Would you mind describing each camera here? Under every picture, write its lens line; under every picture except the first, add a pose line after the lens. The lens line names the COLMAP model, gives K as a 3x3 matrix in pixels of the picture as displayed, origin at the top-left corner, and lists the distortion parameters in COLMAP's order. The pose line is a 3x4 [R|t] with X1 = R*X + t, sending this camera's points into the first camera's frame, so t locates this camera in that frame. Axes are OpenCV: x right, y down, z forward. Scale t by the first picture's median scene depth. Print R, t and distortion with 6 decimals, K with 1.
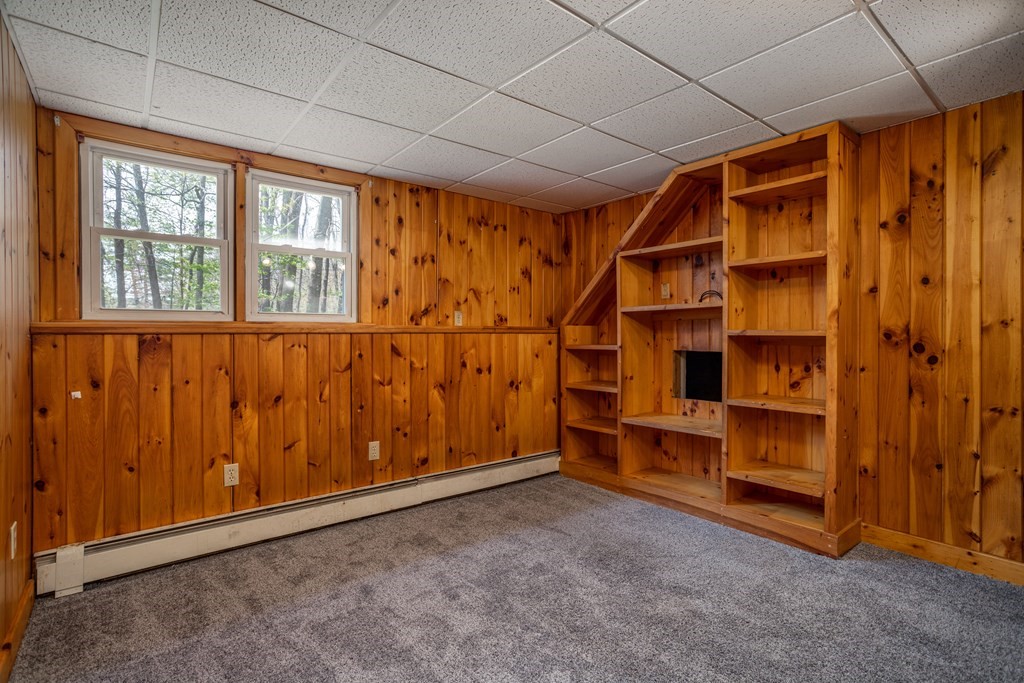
lens RADIAL K [[494.5, 0, 504.8], [0, 494.5, 337.3], [0, 0, 1]] dist [-0.054654, 0.033426]
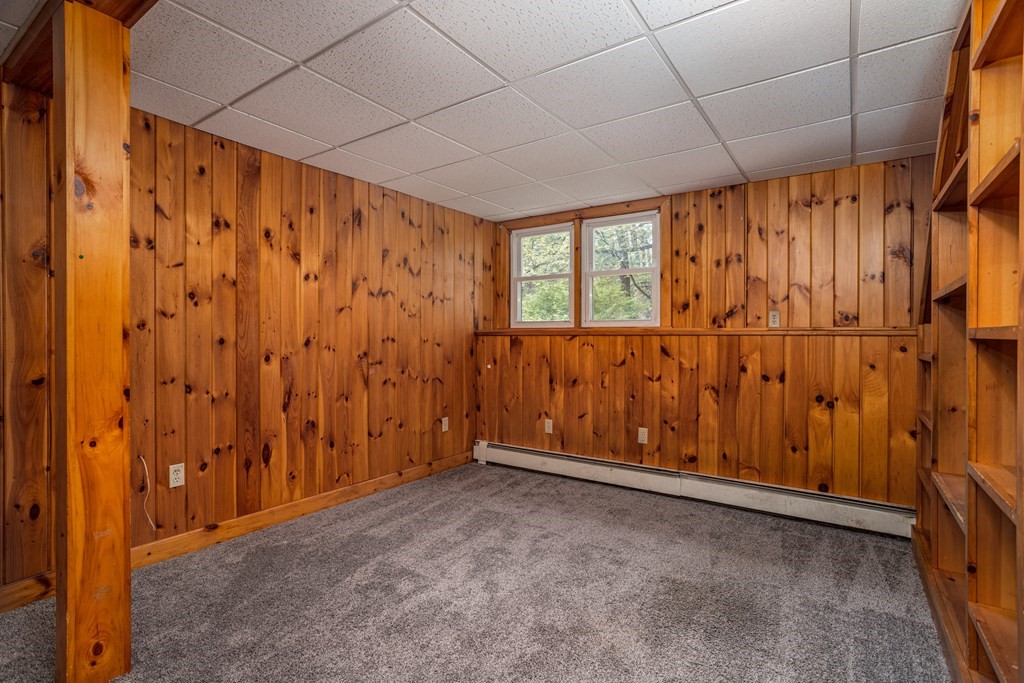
lens RADIAL K [[494.5, 0, 504.8], [0, 494.5, 337.3], [0, 0, 1]] dist [-0.054654, 0.033426]
pose [[0.276701, 0.004789, -0.960944, 0.744847], [-0.007094, 0.999971, 0.002941, -0.004958], [0.960930, 0.006004, 0.276727, 0.346418]]
